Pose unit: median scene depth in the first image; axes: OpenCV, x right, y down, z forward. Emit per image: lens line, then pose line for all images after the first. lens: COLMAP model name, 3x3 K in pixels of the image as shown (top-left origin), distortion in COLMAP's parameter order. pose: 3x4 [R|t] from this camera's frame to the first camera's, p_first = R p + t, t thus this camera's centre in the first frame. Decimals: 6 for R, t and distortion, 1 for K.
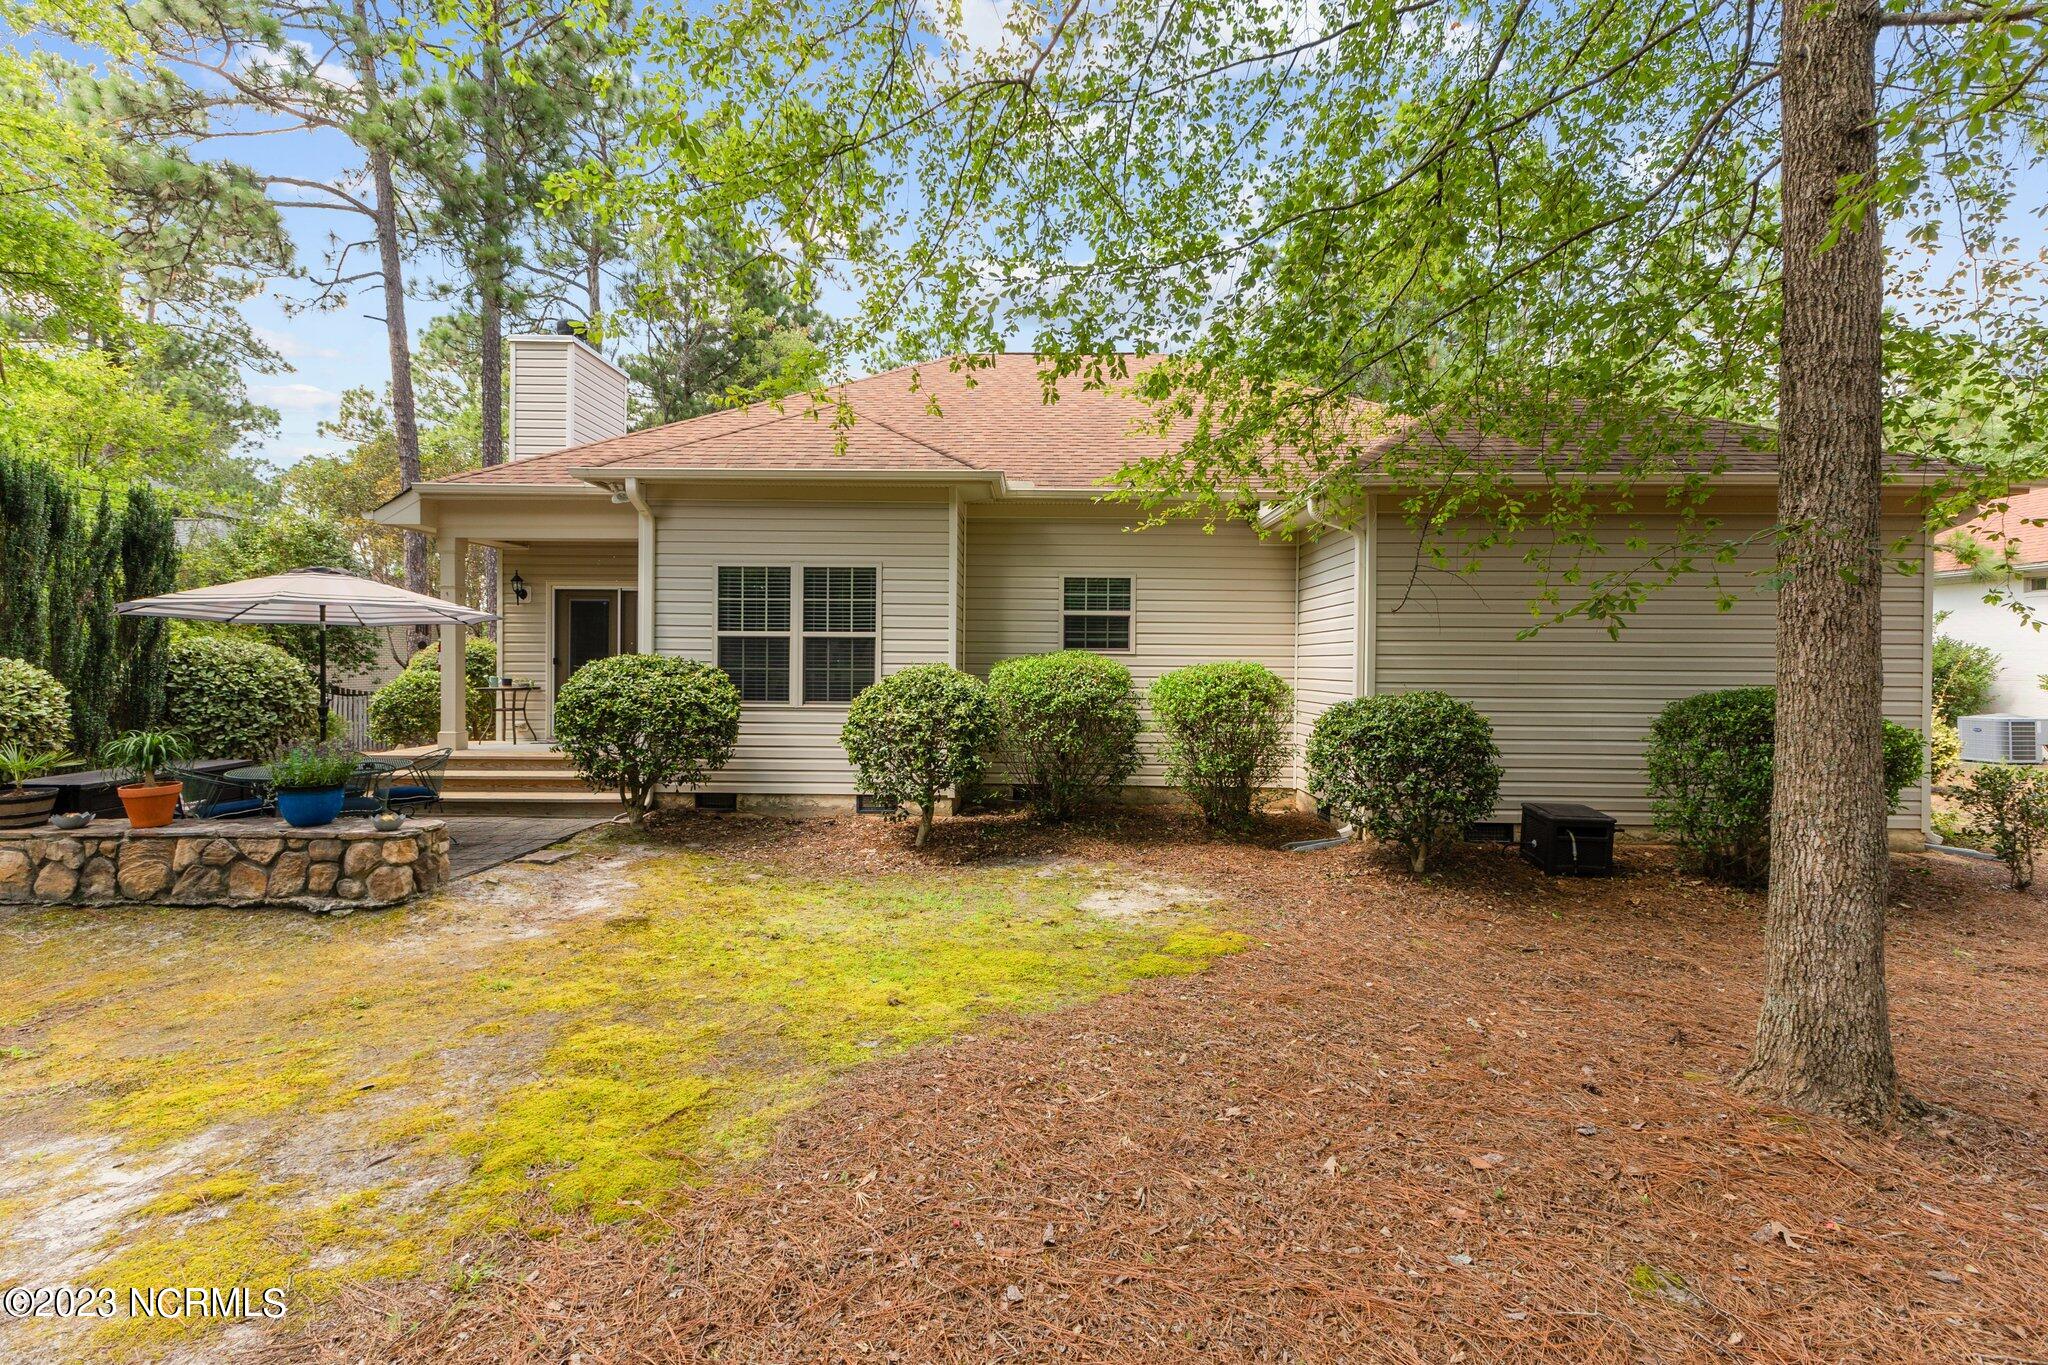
lens RADIAL K [[915.7, 0, 1027.4], [0, 915.7, 676.7], [0, 0, 1]] dist [0.004936, 0.000088]
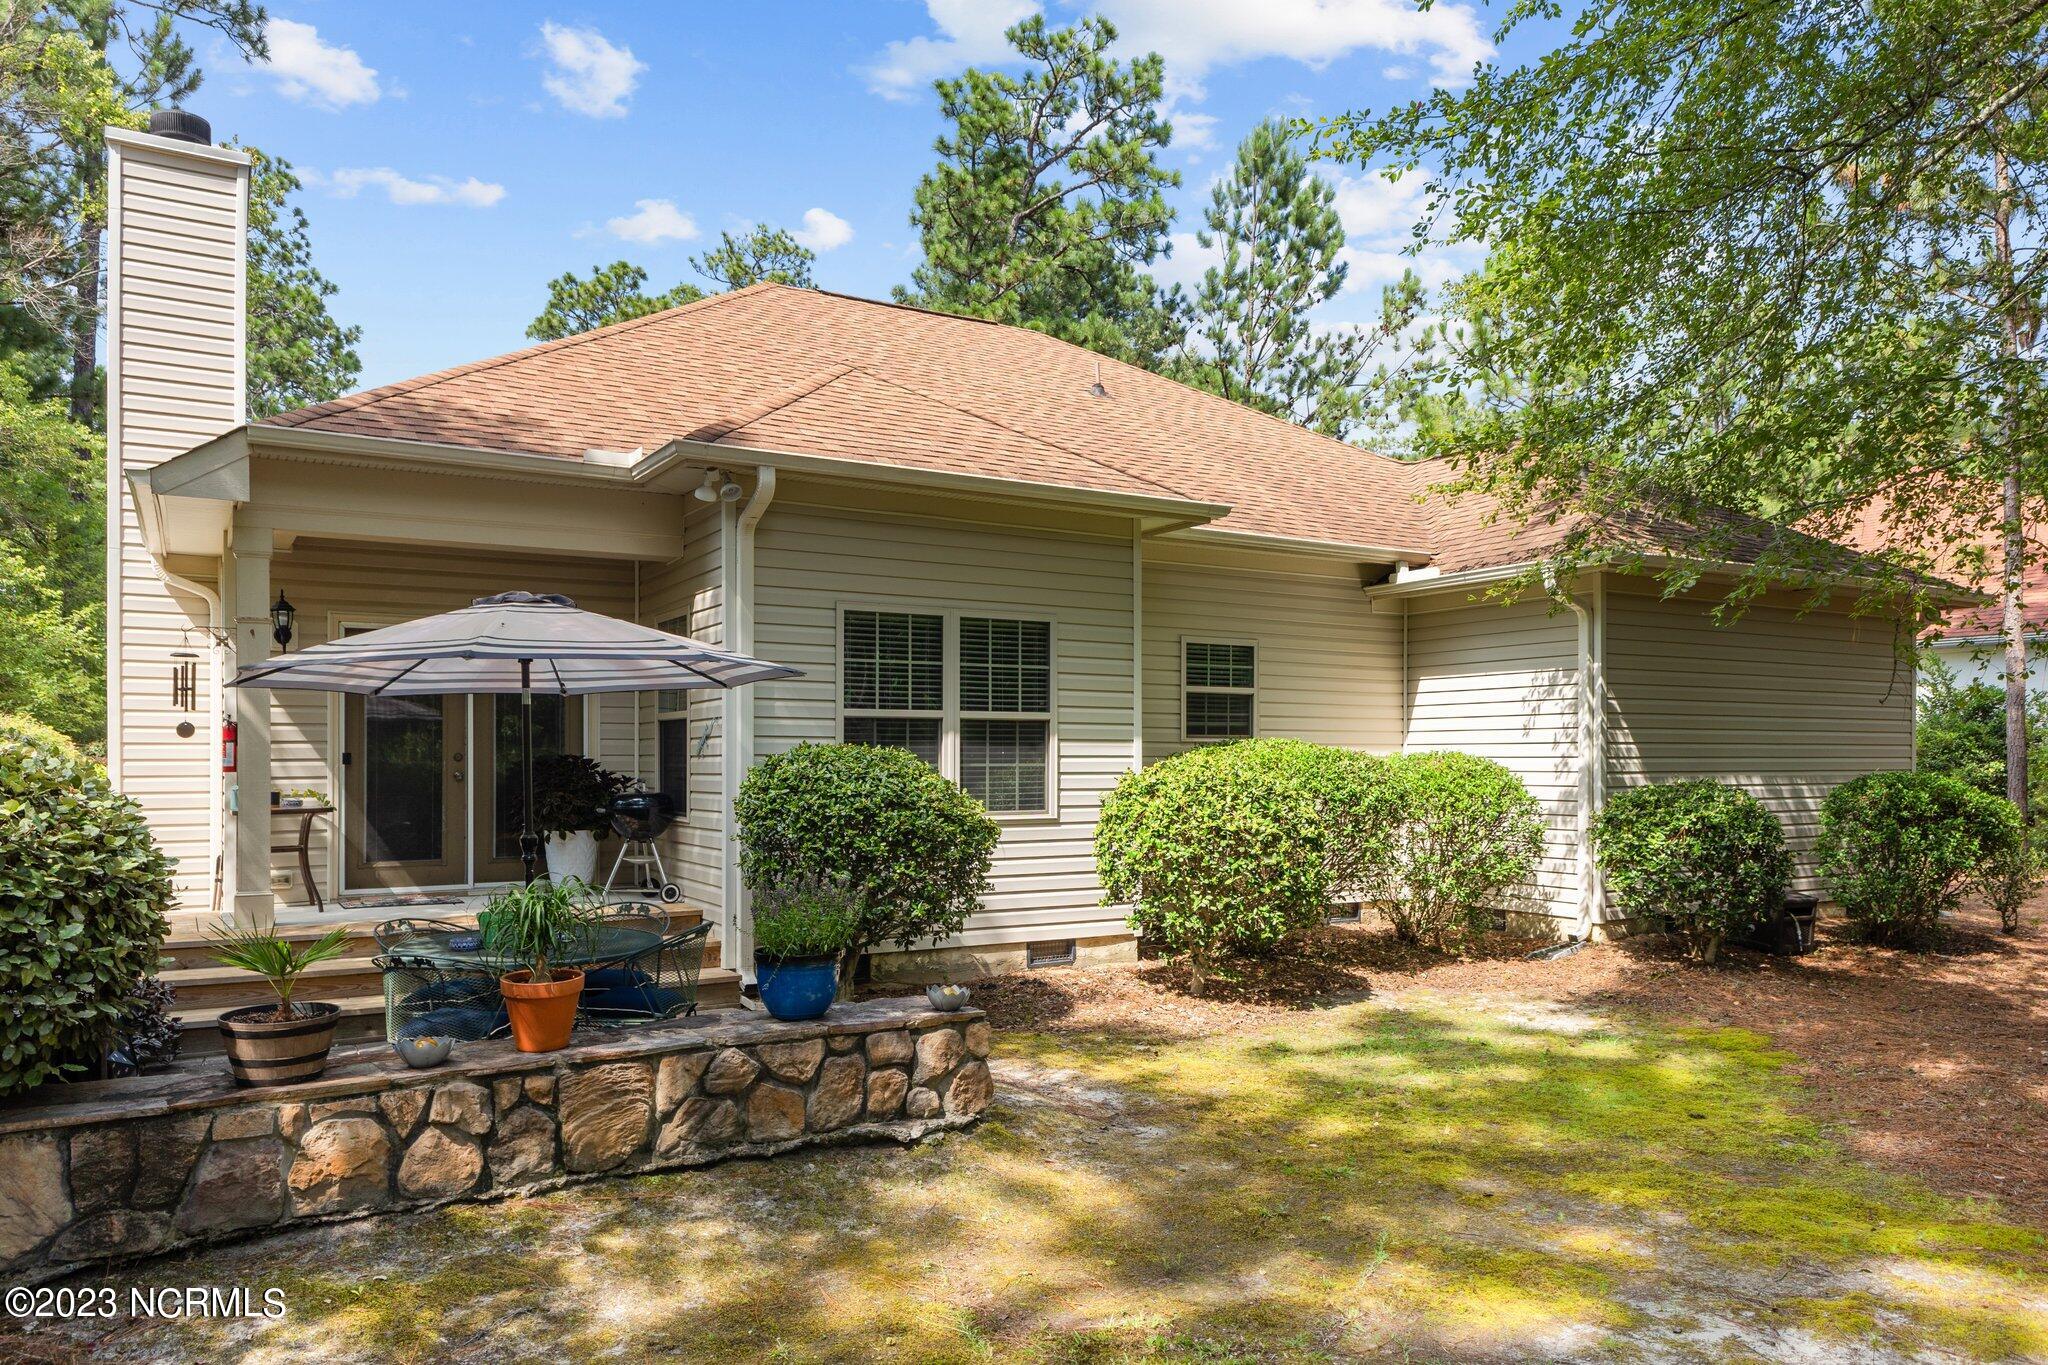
lens RADIAL K [[1440.7, 0, 1033.8], [0, 1440.7, 758.0], [0, 0, 1]] dist [0.003158, -0.000844]
pose [[0.845091, -0.008581, 0.534553, -0.922508], [0.016936, 0.999799, -0.010726, -0.001552], [-0.534354, 0.018118, 0.845067, 0.065957]]
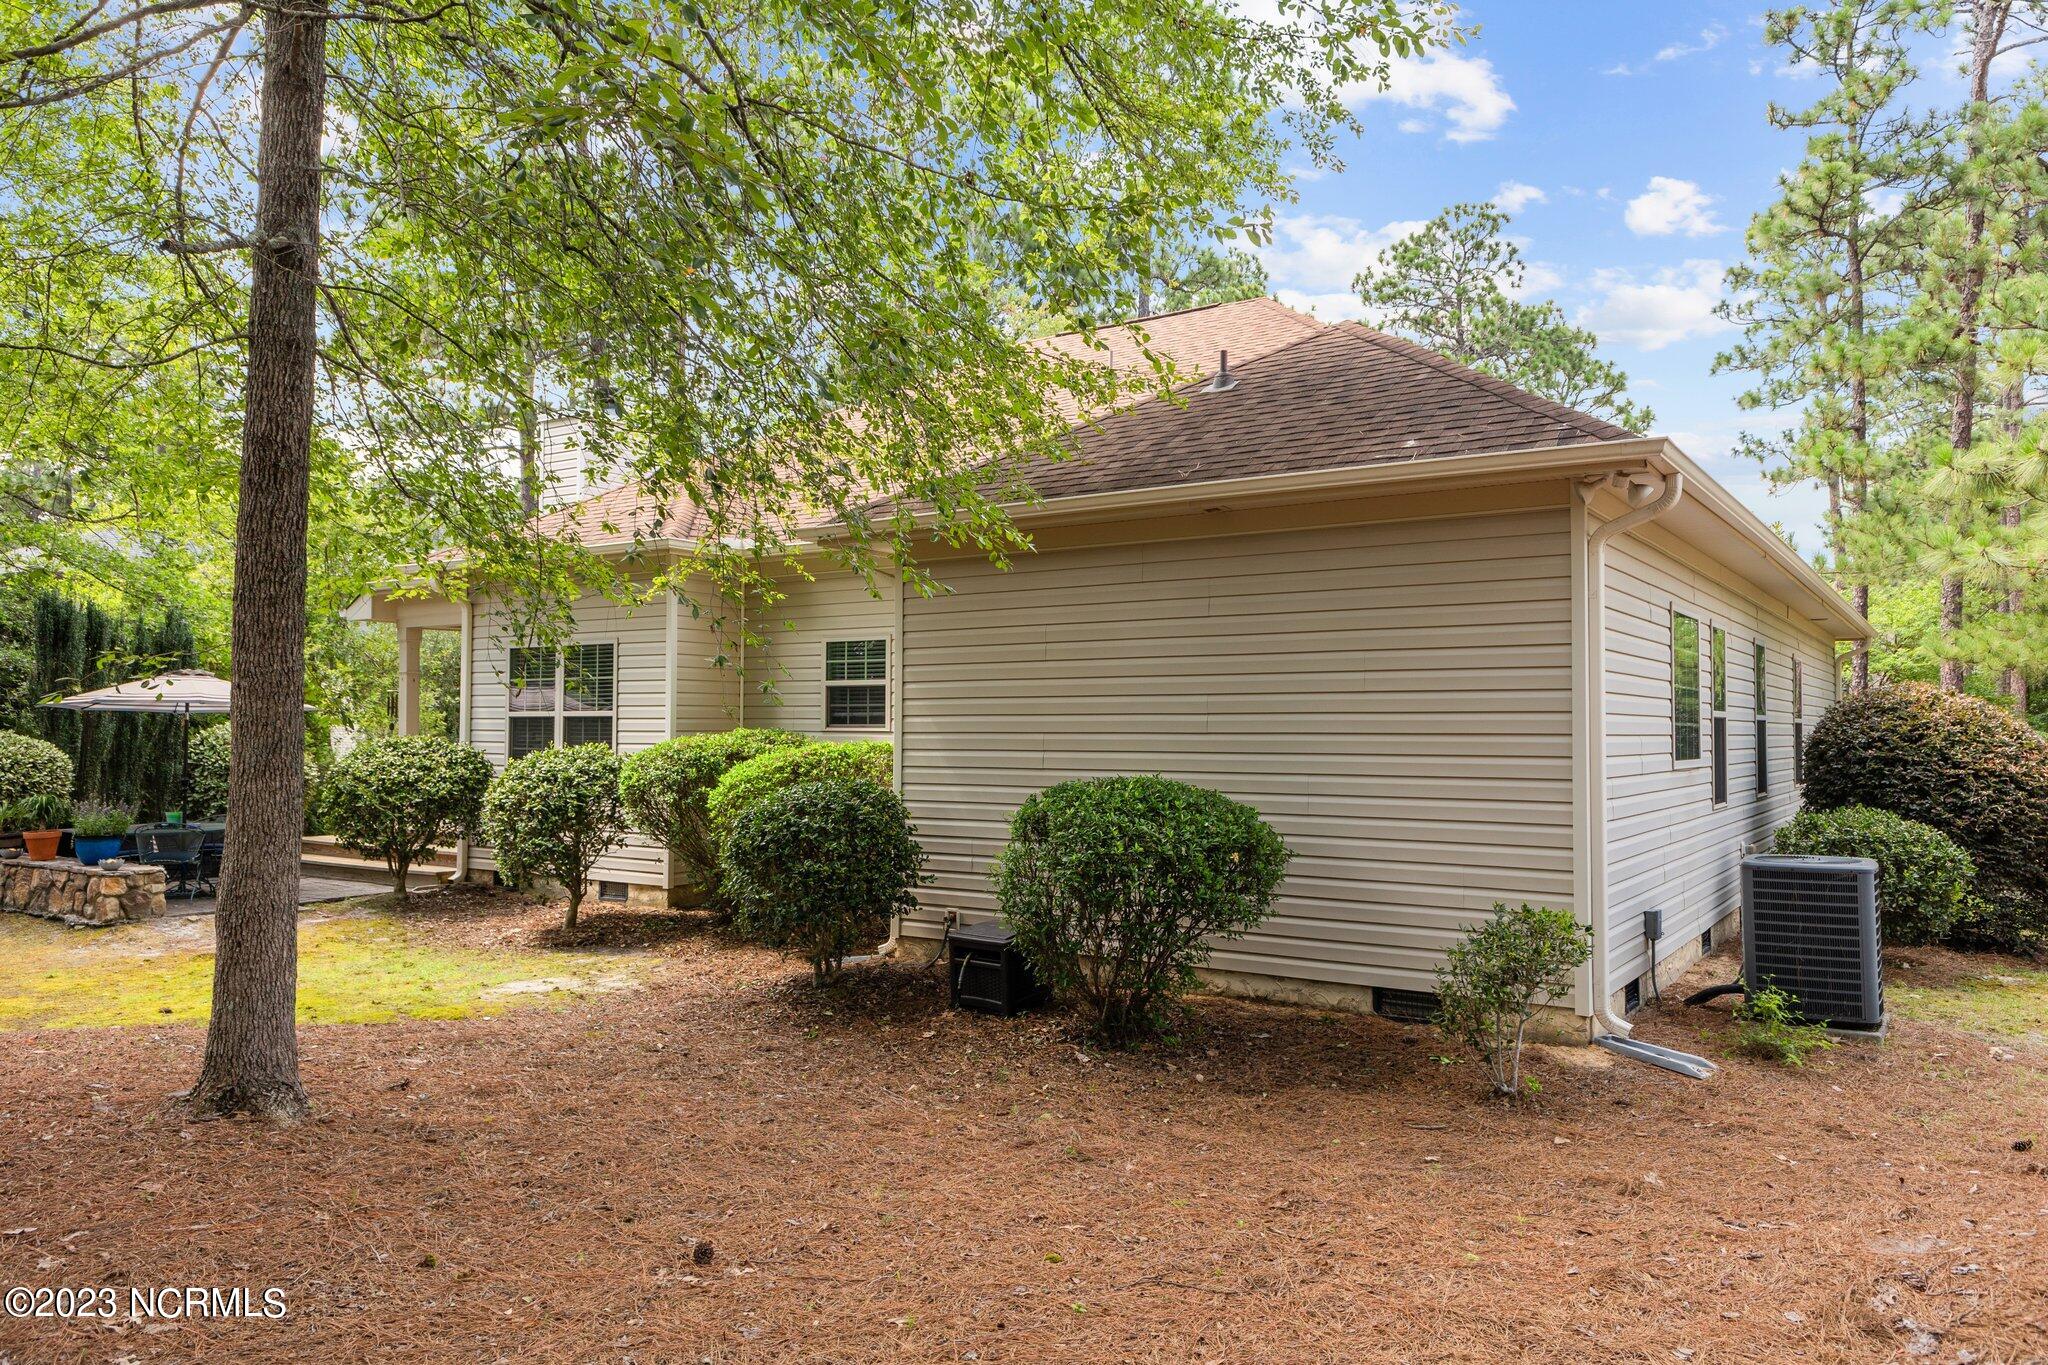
lens RADIAL K [[1440.7, 0, 1017.8], [0, 1440.7, 685.7], [0, 0, 1]] dist [0.003158, -0.000844]
pose [[0.843748, -0.022313, -0.536276, 1.184615], [-0.005442, 0.998729, -0.050117, -0.001248], [0.536712, 0.045204, 0.842554, -0.052622]]
